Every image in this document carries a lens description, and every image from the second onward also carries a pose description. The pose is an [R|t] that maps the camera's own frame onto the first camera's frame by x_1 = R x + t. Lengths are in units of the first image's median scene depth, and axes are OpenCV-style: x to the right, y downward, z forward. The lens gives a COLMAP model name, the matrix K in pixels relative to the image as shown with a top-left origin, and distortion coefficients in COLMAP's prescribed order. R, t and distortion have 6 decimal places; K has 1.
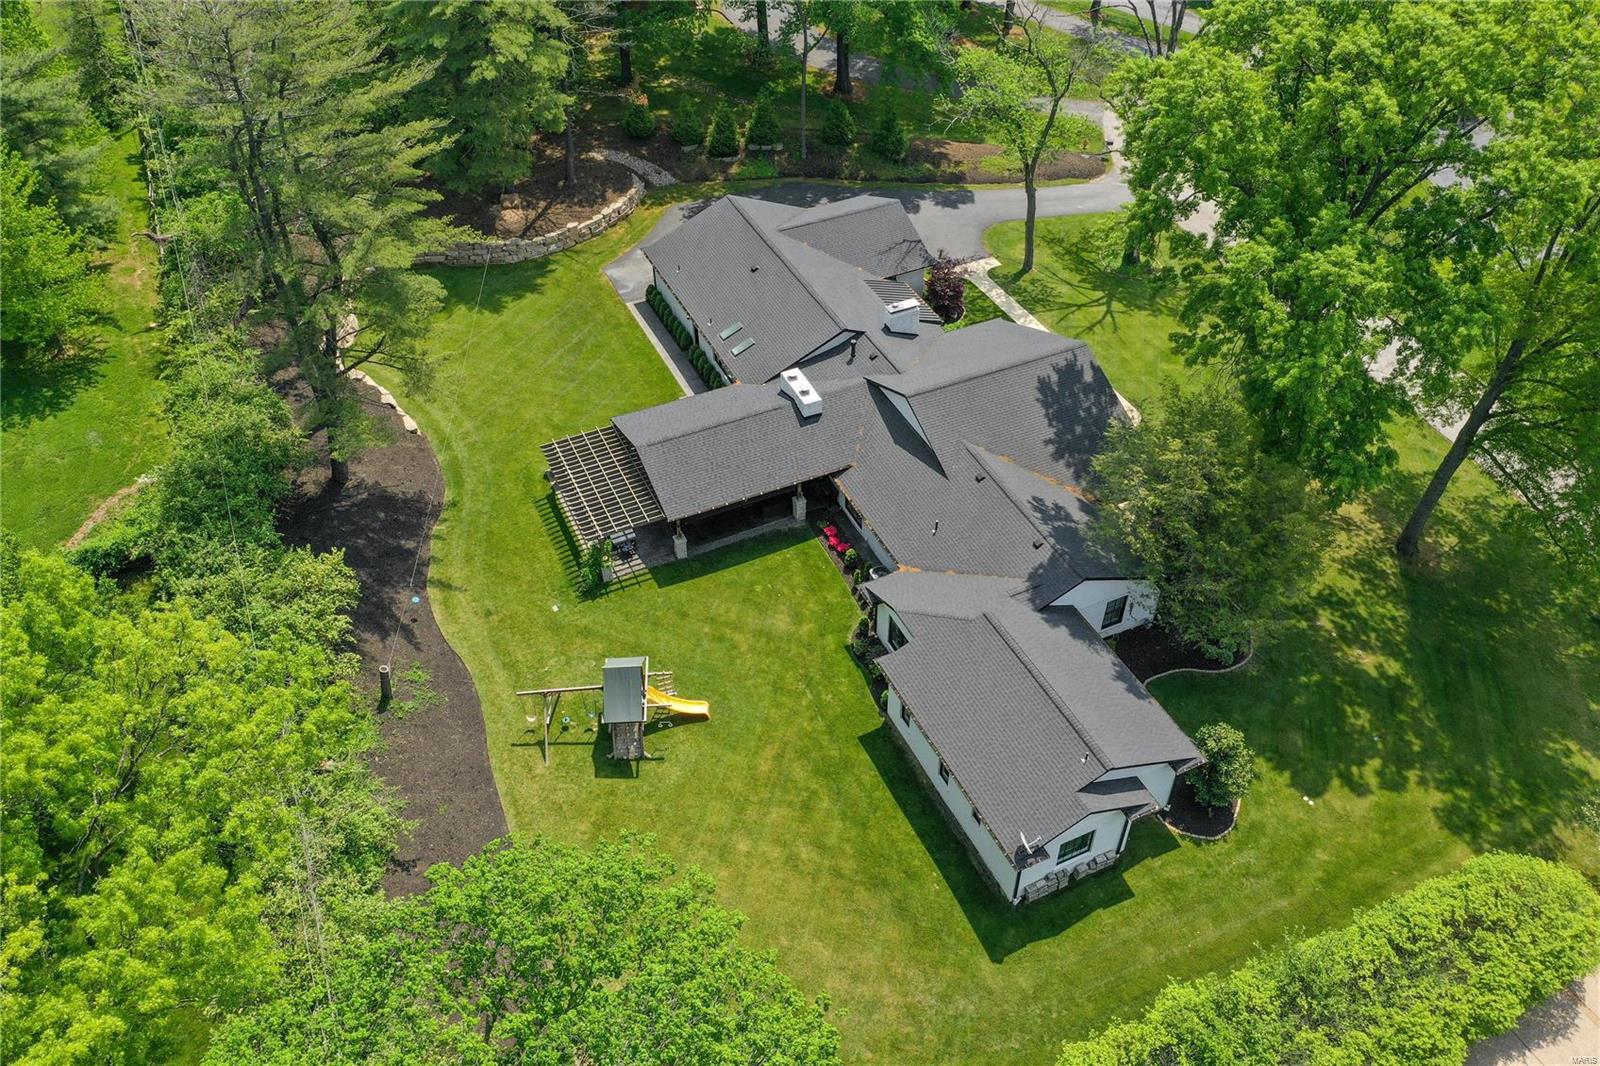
lens RADIAL K [[1267.0, 0, 800.0], [0, 1267.0, 533.0], [0, 0, 1]] dist [-0.013753, 0.001751]
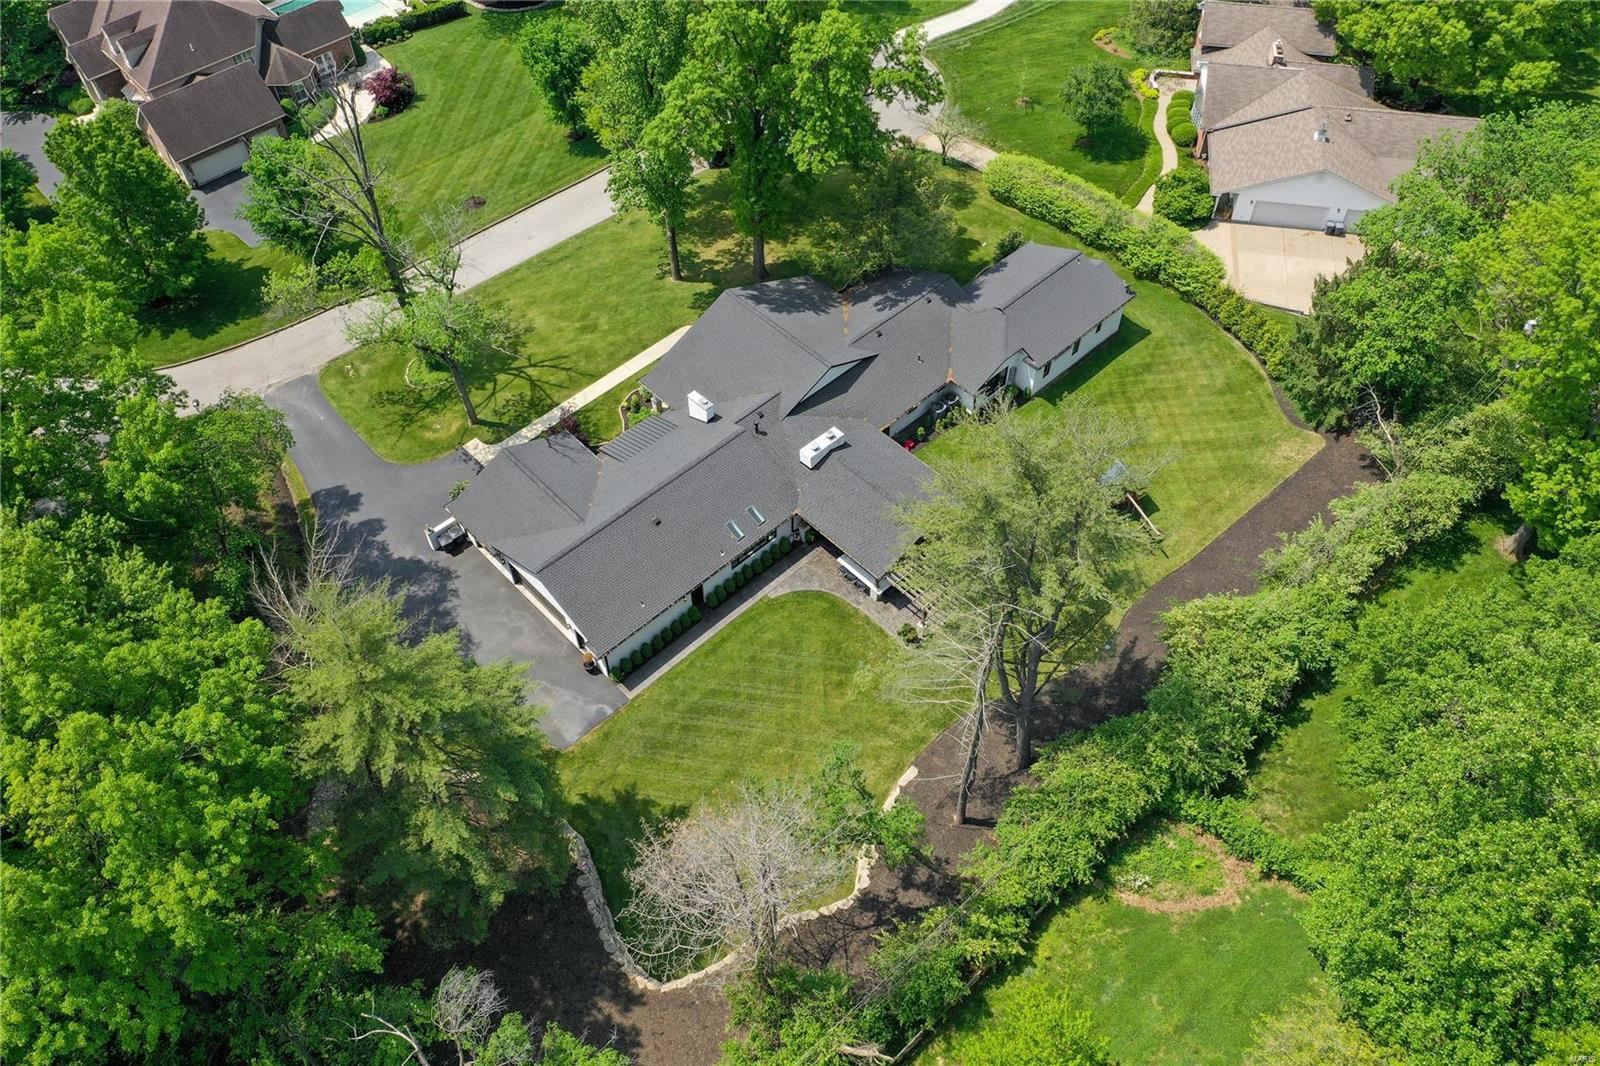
lens RADIAL K [[1260.3, 0, 800.0], [0, 1260.3, 533.0], [0, 0, 1]] dist [-0.001514, -0.008911]
pose [[-0.325314, -0.737219, 0.592182, -0.666302], [0.652456, 0.278294, 0.704879, -0.824971], [-0.684450, 0.615679, 0.390470, 0.496246]]
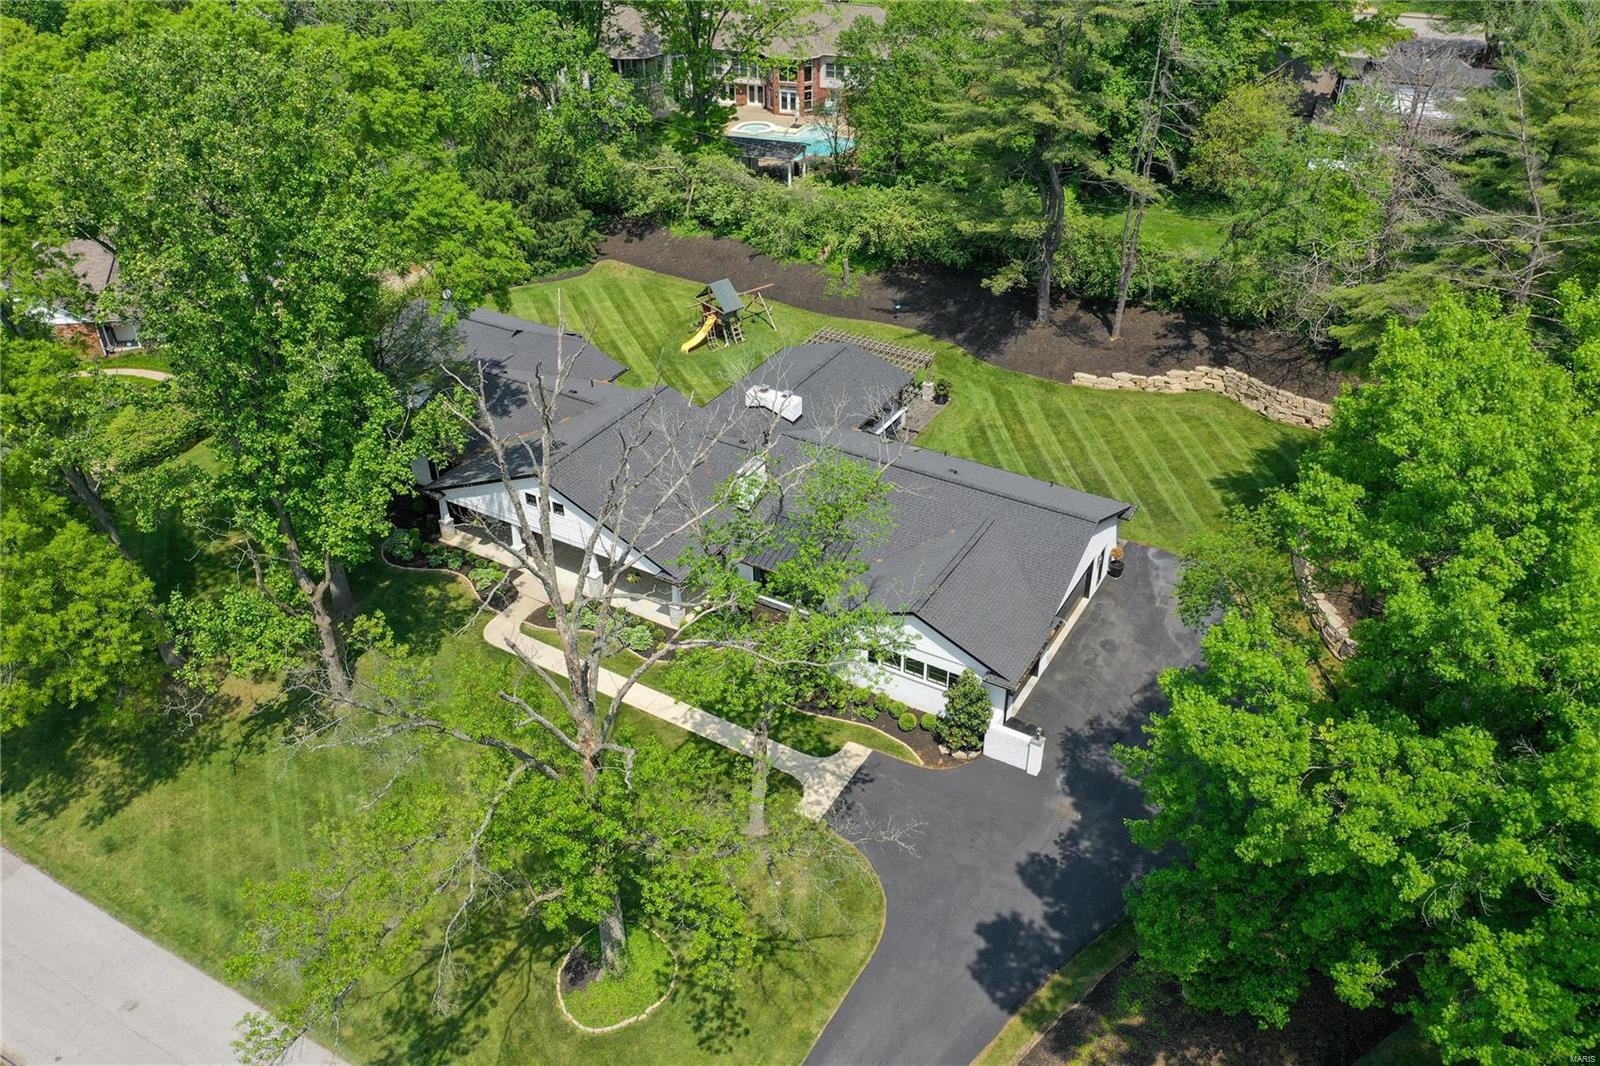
lens RADIAL K [[1228.8, 0, 800.0], [0, 1228.8, 533.0], [0, 0, 1]] dist [-0.025059, -0.004344]
pose [[-0.817685, 0.331206, -0.470843, 0.423733], [-0.381454, 0.300834, 0.874066, -0.826774], [0.431142, 0.894316, -0.119648, 1.043931]]
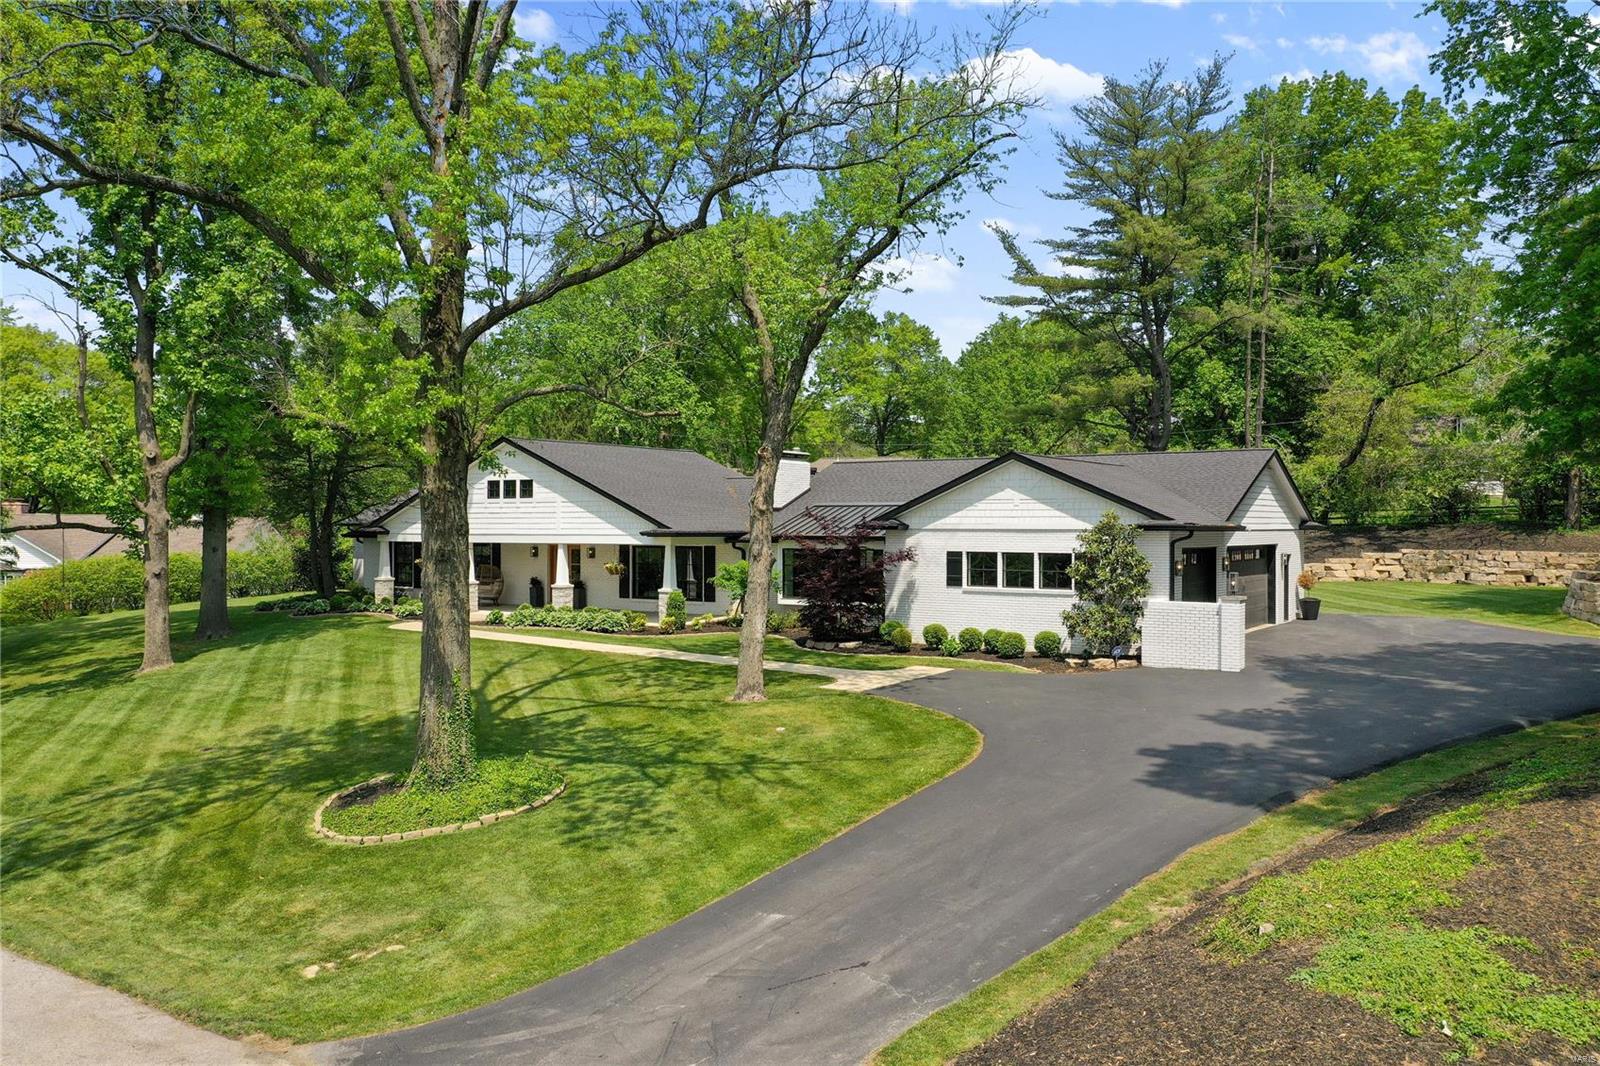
lens RADIAL K [[1260.3, 0, 800.0], [0, 1260.3, 533.0], [0, 0, 1]] dist [-0.001514, -0.008911]
pose [[-0.858477, 0.012445, -0.512702, 0.368928], [-0.345972, 0.723909, 0.596874, -0.487554], [0.378578, 0.689783, -0.617153, 1.294244]]
